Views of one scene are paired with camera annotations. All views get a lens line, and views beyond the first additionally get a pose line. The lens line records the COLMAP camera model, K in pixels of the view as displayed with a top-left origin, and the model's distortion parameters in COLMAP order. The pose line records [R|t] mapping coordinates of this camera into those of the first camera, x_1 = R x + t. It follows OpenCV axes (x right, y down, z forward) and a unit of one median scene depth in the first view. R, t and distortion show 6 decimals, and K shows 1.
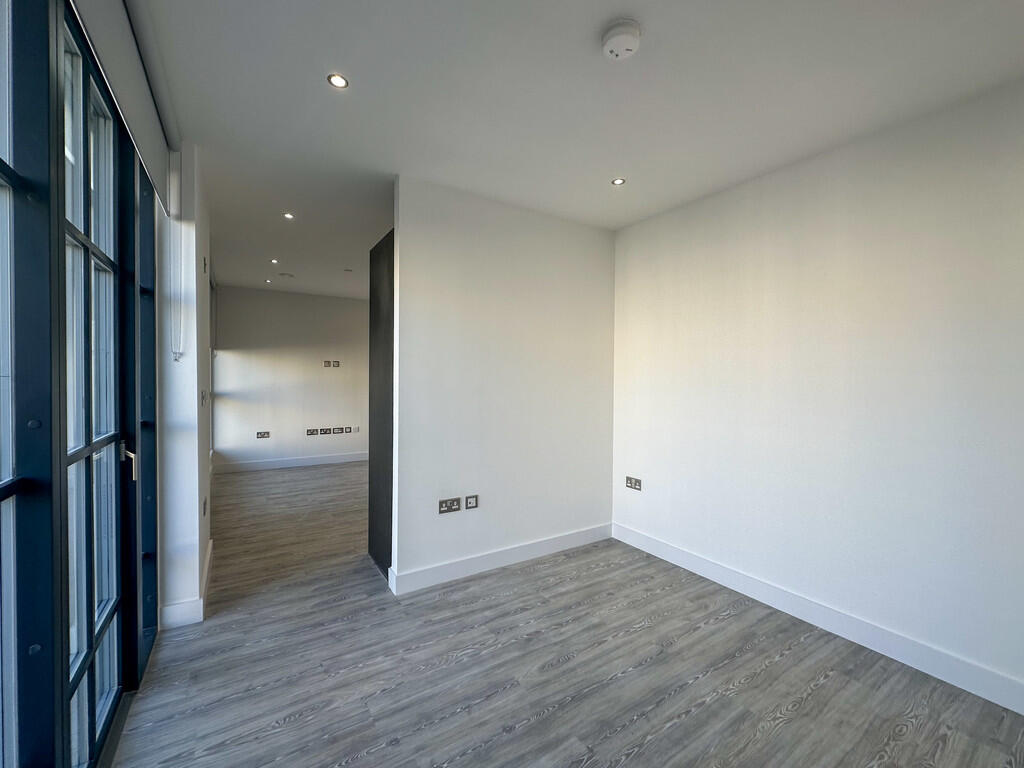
lens RADIAL K [[429.7, 0, 511.3], [0, 429.7, 384.3], [0, 0, 1]] dist [-0.001483, 0.000483]
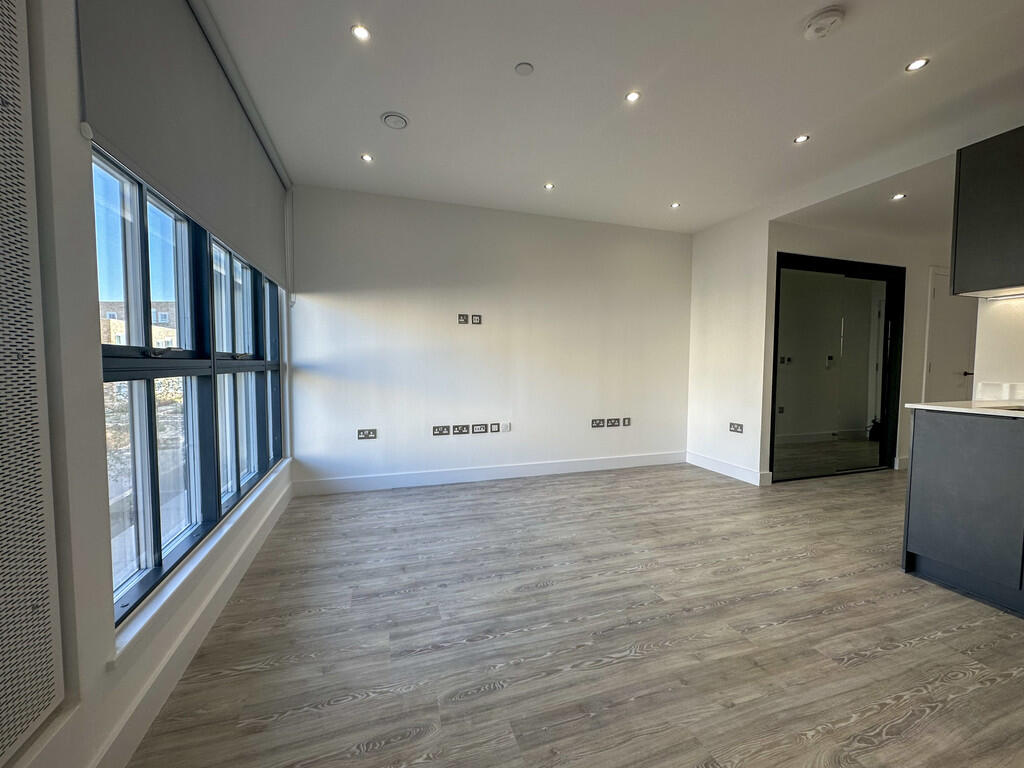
lens RADIAL K [[410.7, 0, 512.0], [0, 410.7, 384.0], [0, 0, 1]] dist [-0.000445, 0.000536]
pose [[0.970259, 0.009624, -0.241877, -0.582962], [-0.001195, 0.999388, 0.034968, 0.063082], [0.242066, -0.033639, 0.969677, 1.194228]]
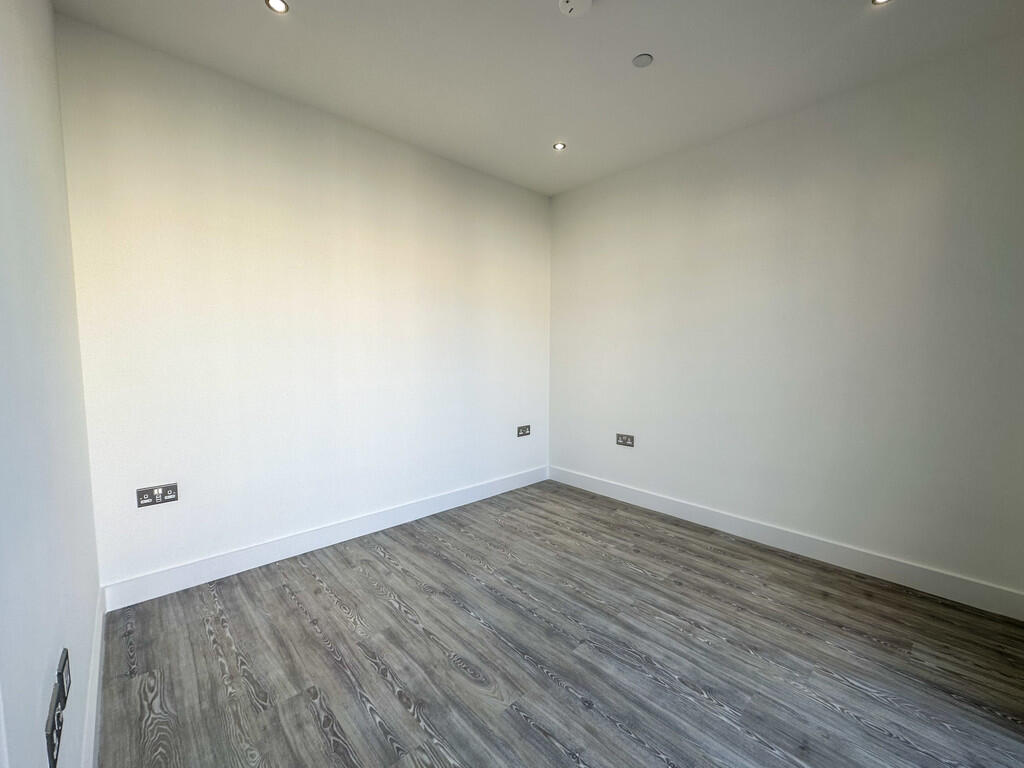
lens RADIAL K [[417.6, 0, 512.0], [0, 417.6, 384.0], [0, 0, 1]] dist [-0.001931, 0.000000]
pose [[-0.180036, -0.083312, 0.980126, -0.507943], [0.011302, 0.996166, 0.086751, 0.040988], [-0.983595, 0.026695, -0.178404, 0.847465]]
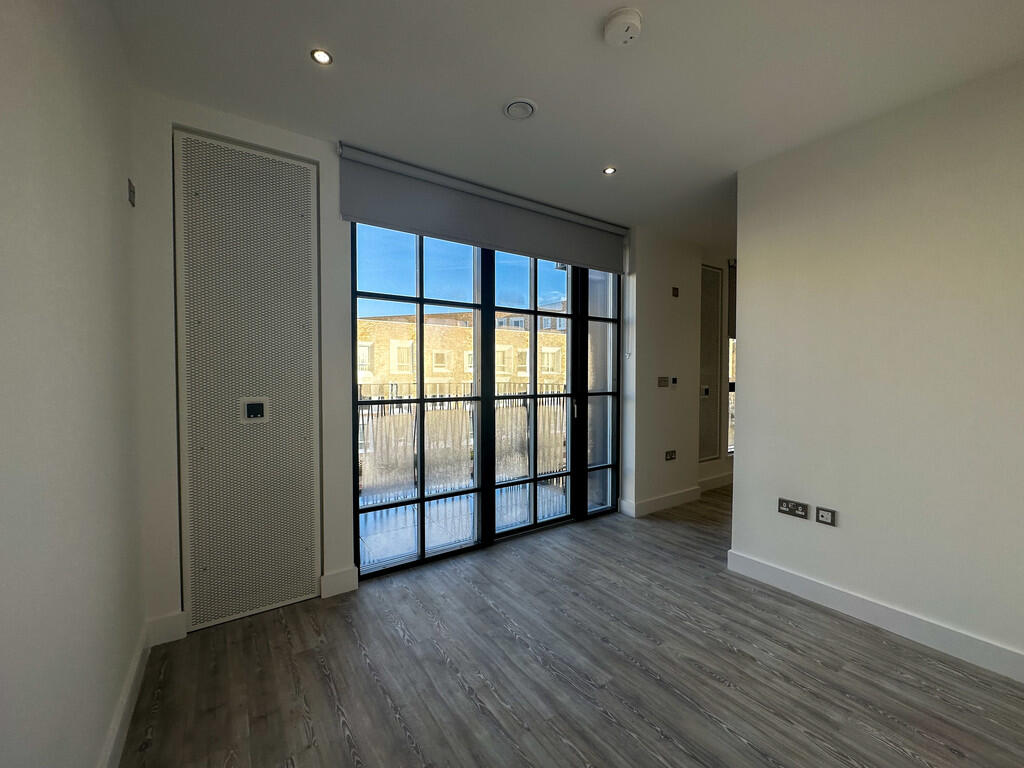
lens RADIAL K [[417.6, 0, 512.0], [0, 417.6, 384.0], [0, 0, 1]] dist [-0.001931, 0.000000]
pose [[0.035445, 0.017781, -0.999213, 0.782661], [-0.015888, 0.999725, 0.017226, 0.023533], [0.999245, 0.015265, 0.035718, 0.441096]]
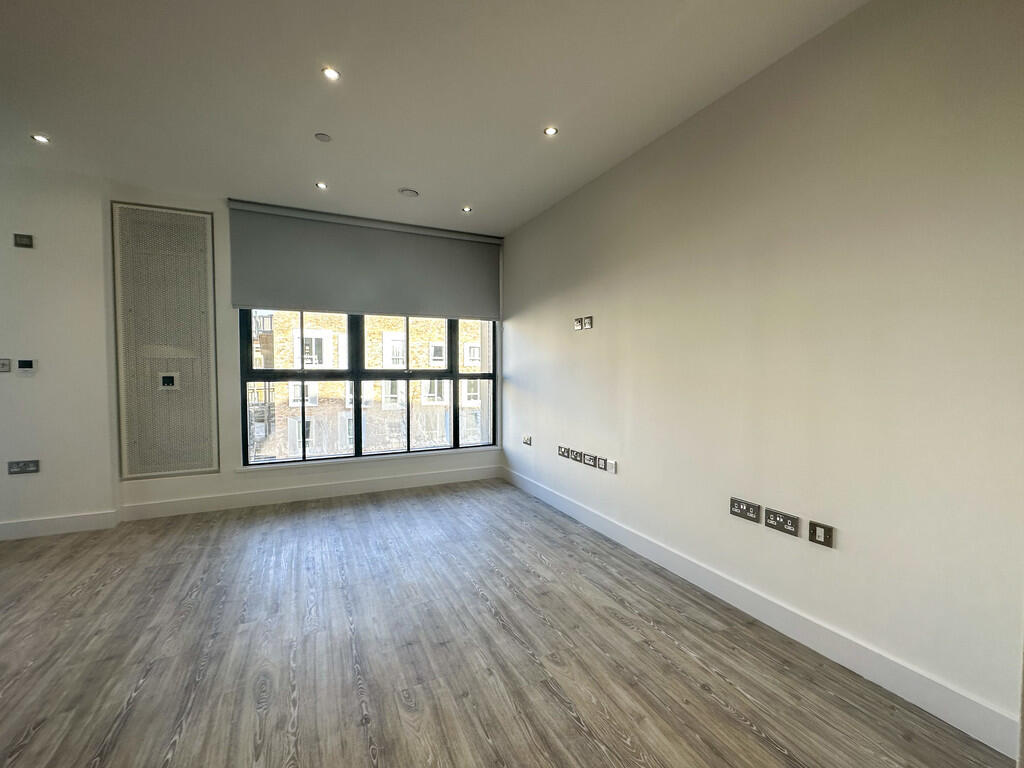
lens RADIAL K [[433.7, 0, 510.5], [0, 433.7, 384.5], [0, 0, 1]] dist [-0.000545, 0.000086]
pose [[-0.116320, 0.028915, -0.992791, 0.242983], [-0.017364, 0.999364, 0.031141, 0.023807], [0.993060, 0.020861, -0.115744, 2.593099]]
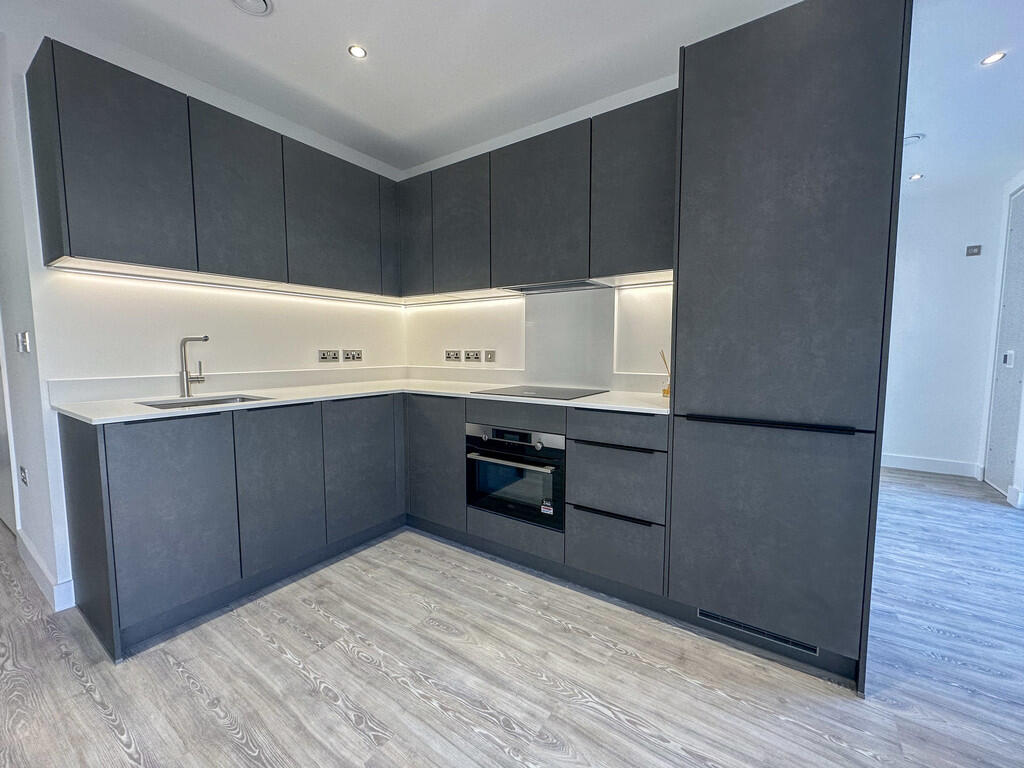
lens RADIAL K [[420.3, 0, 512.0], [0, 420.3, 384.0], [0, 0, 1]] dist [-0.000916, 0.000257]
pose [[-0.389515, -0.083751, 0.917204, -0.731236], [0.011345, 0.995345, 0.095704, 0.037744], [-0.920950, 0.047684, -0.386751, 1.937297]]
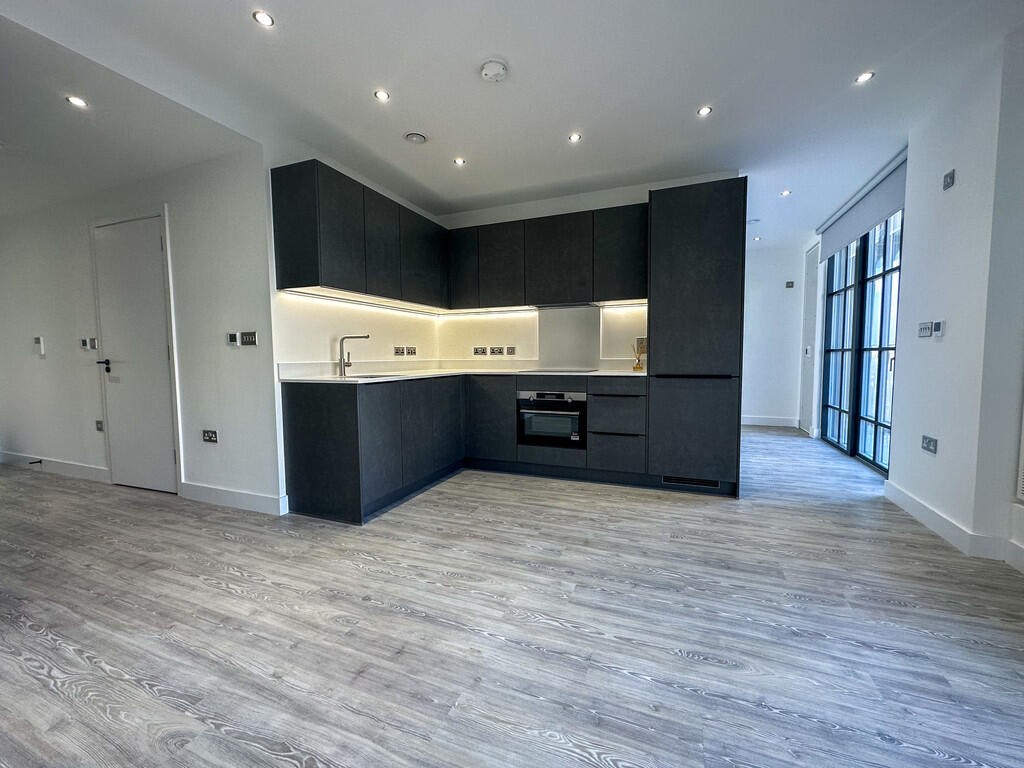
lens RADIAL K [[422.6, 0, 512.0], [0, 422.6, 384.0], [0, 0, 1]] dist [-0.000233, 0.000125]
pose [[-0.580134, -0.057799, 0.812468, -1.032486], [0.016232, 0.996461, 0.082479, 0.065479], [-0.814359, 0.061037, -0.577143, 2.537513]]
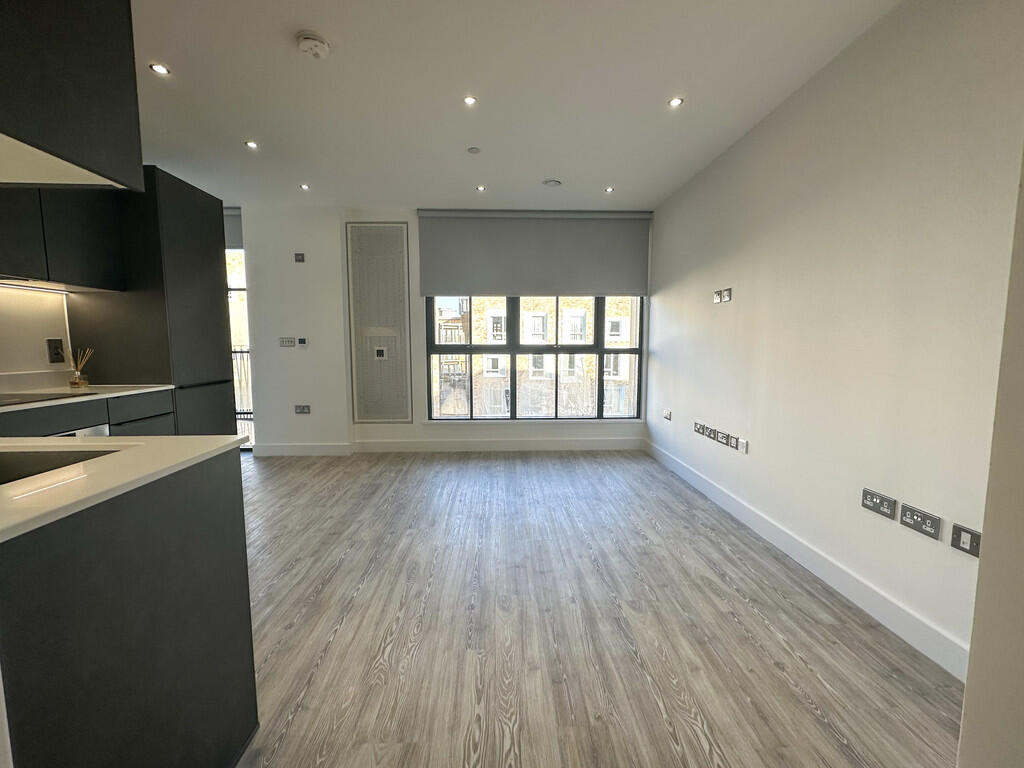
lens RADIAL K [[422.6, 0, 512.0], [0, 422.6, 384.0], [0, 0, 1]] dist [-0.000233, 0.000125]
pose [[-0.504611, 0.075105, -0.860074, 0.288027], [-0.016538, 0.995185, 0.096606, 0.021346], [0.863189, 0.062973, -0.500939, 2.761702]]
